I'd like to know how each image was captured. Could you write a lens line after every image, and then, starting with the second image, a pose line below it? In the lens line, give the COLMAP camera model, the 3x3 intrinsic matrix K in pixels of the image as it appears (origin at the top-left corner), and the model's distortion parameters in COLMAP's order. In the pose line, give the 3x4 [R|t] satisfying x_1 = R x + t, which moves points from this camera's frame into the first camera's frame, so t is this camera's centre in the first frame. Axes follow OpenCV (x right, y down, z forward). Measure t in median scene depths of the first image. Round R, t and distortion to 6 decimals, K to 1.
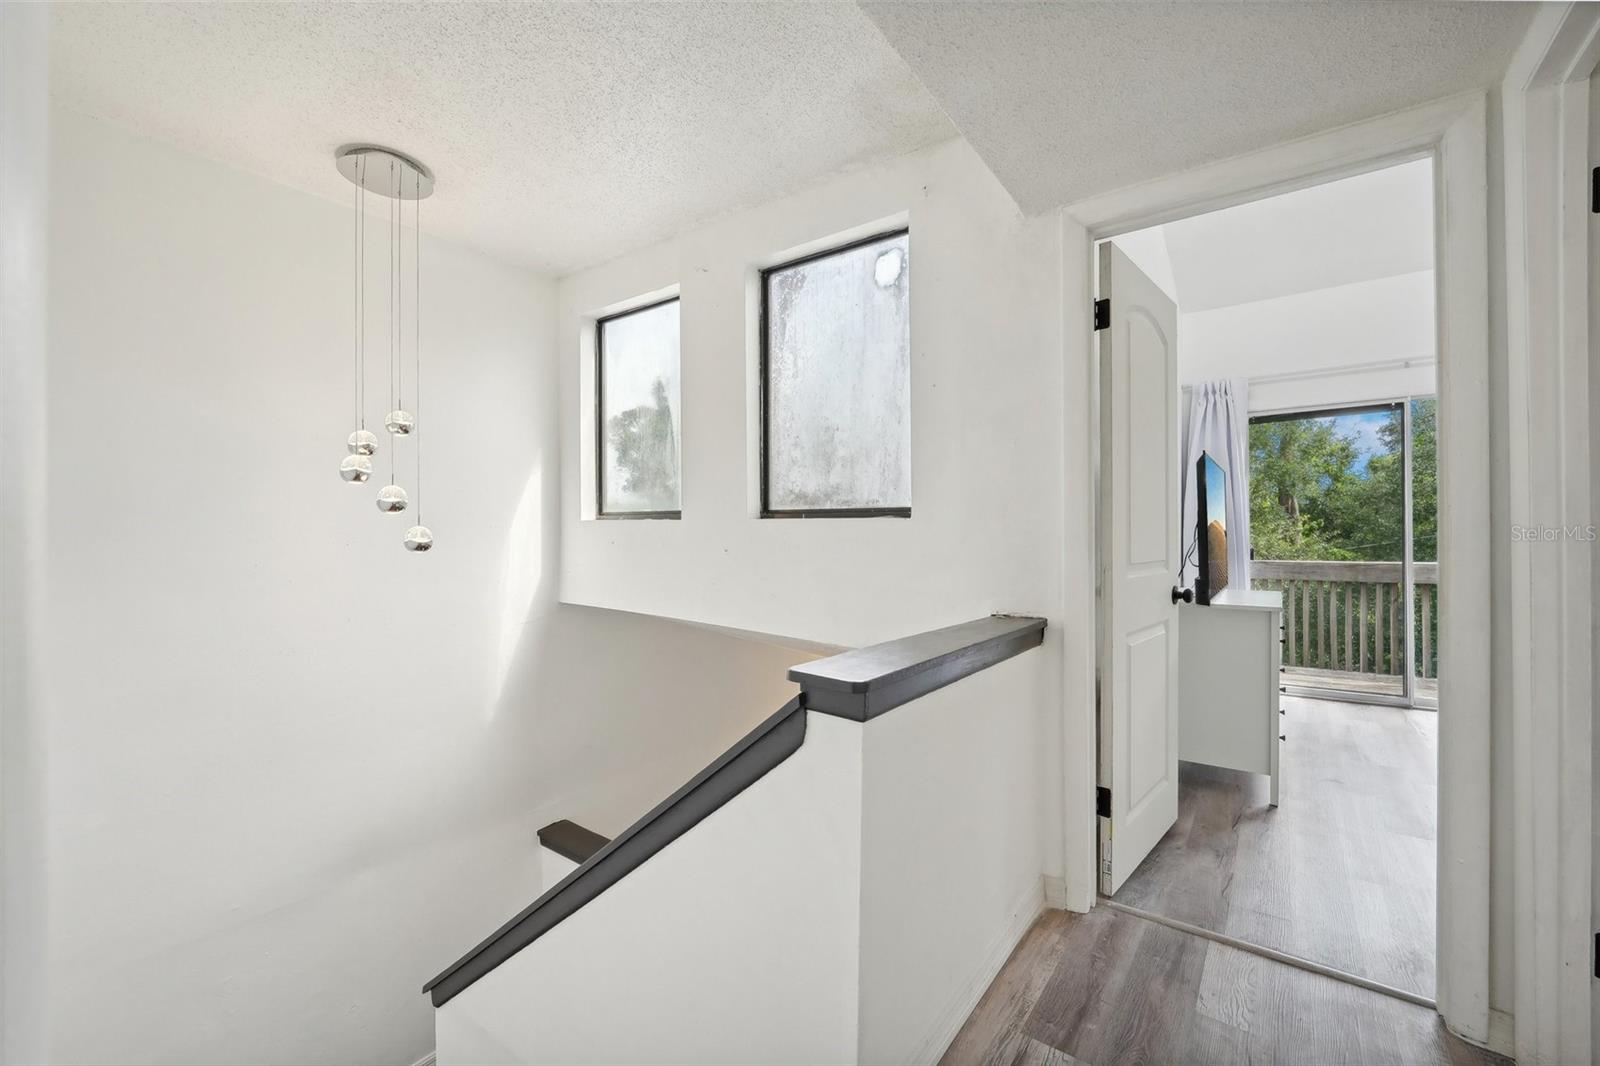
lens RADIAL K [[646.8, 0, 804.9], [0, 646.8, 526.4], [0, 0, 1]] dist [-0.000267, 0.000015]
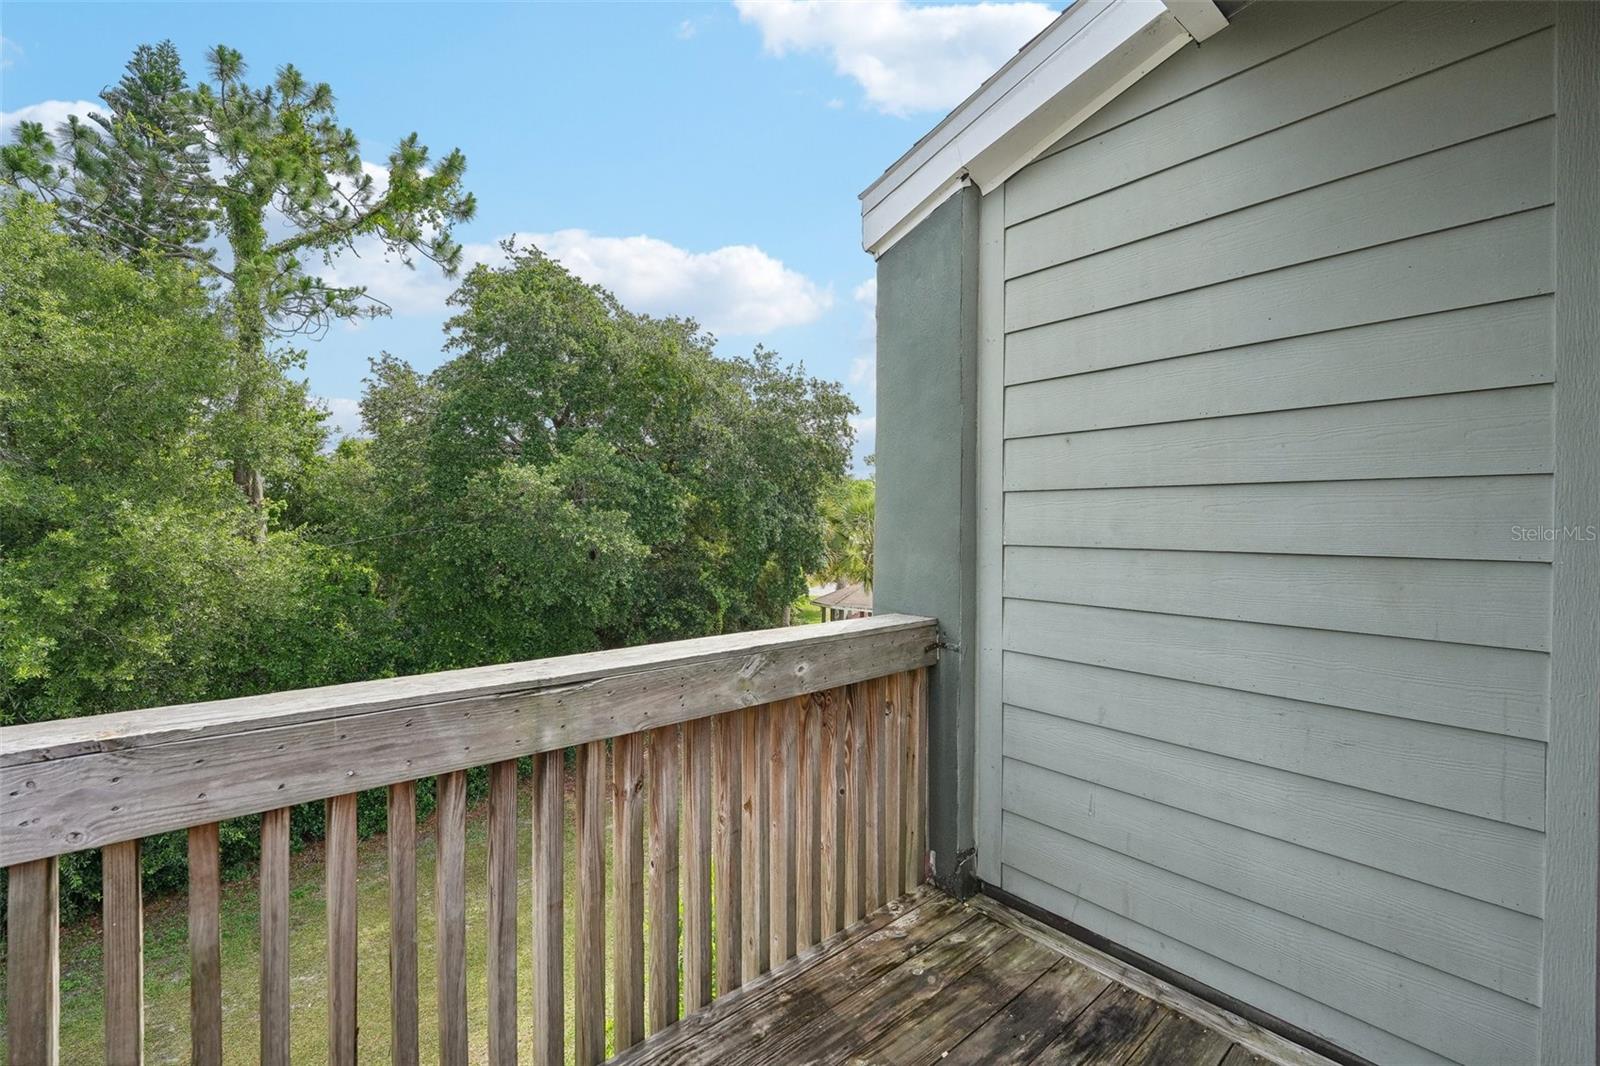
lens RADIAL K [[663.0, 0, 802.8], [0, 663.0, 526.7], [0, 0, 1]] dist [-0.002444, -0.004171]
pose [[0.225345, 0.000087, 0.974279, 0.207043], [-0.017417, 0.999841, 0.003939, -0.001340], [-0.974123, -0.017857, 0.225311, 0.280828]]
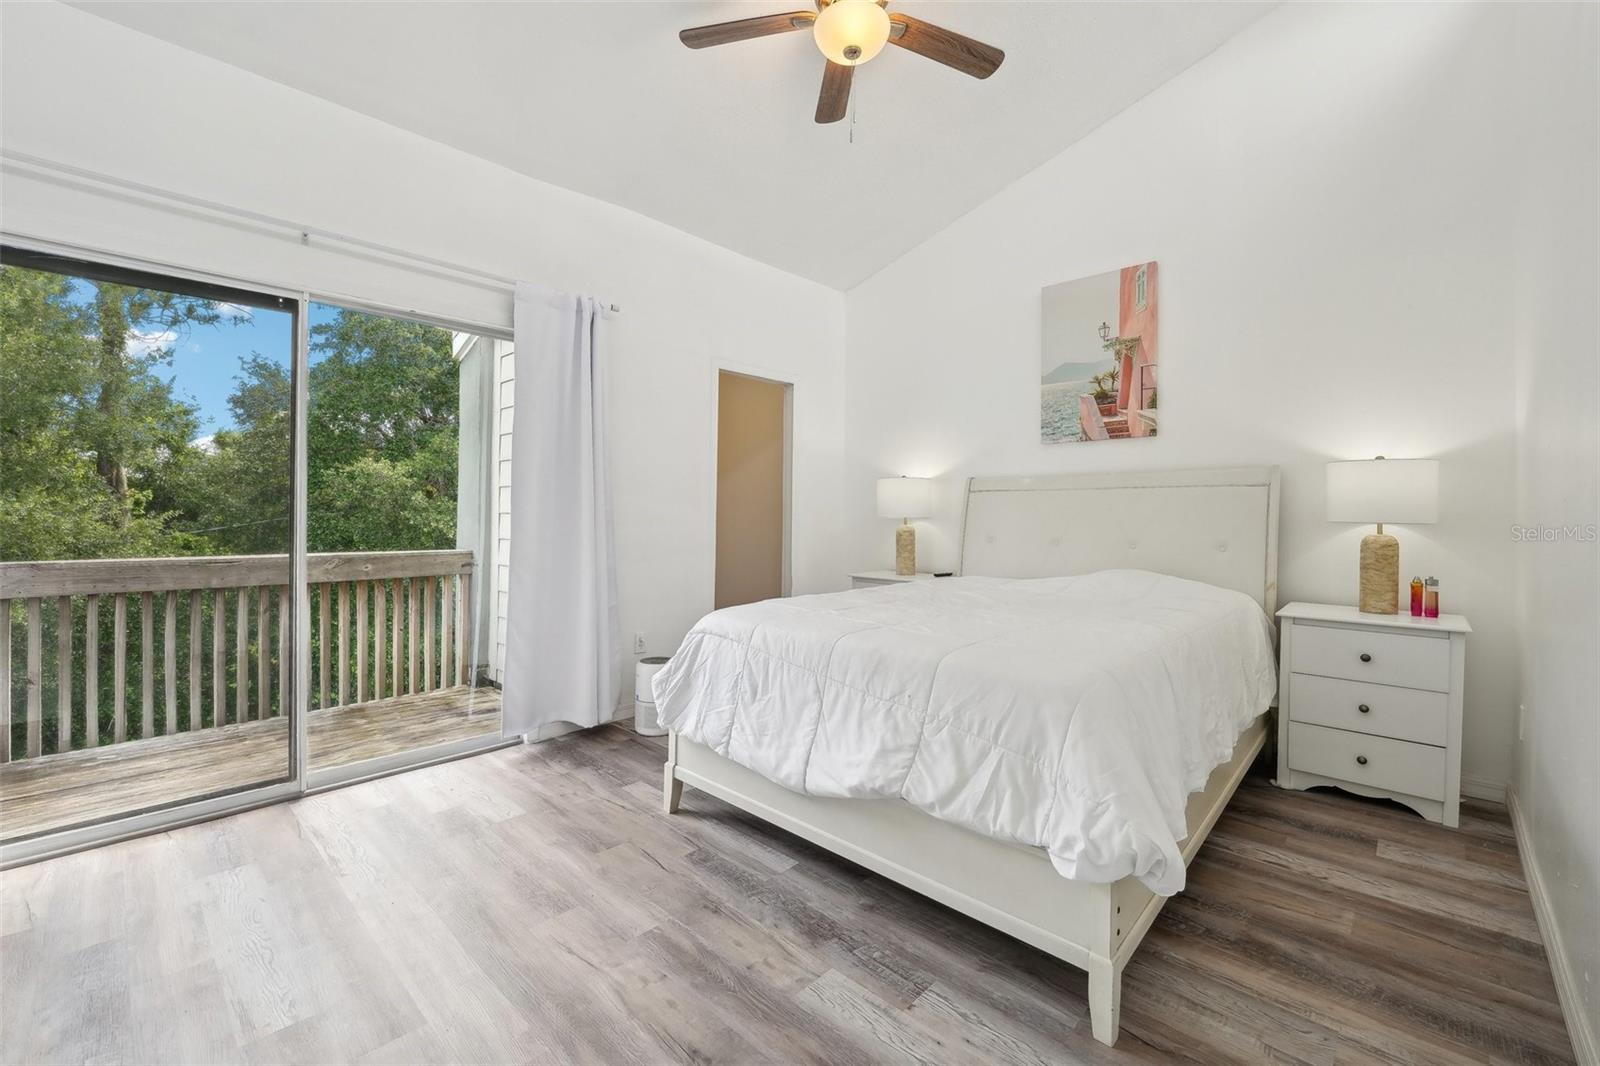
lens RADIAL K [[676.8, 0, 806.2], [0, 676.8, 526.7], [0, 0, 1]] dist [-0.000996, 0.000049]
pose [[0.134604, -0.006366, 0.990879, 0.079852], [-0.020334, 0.999751, 0.009186, 0.002898], [-0.990691, -0.021385, 0.134441, 0.096457]]
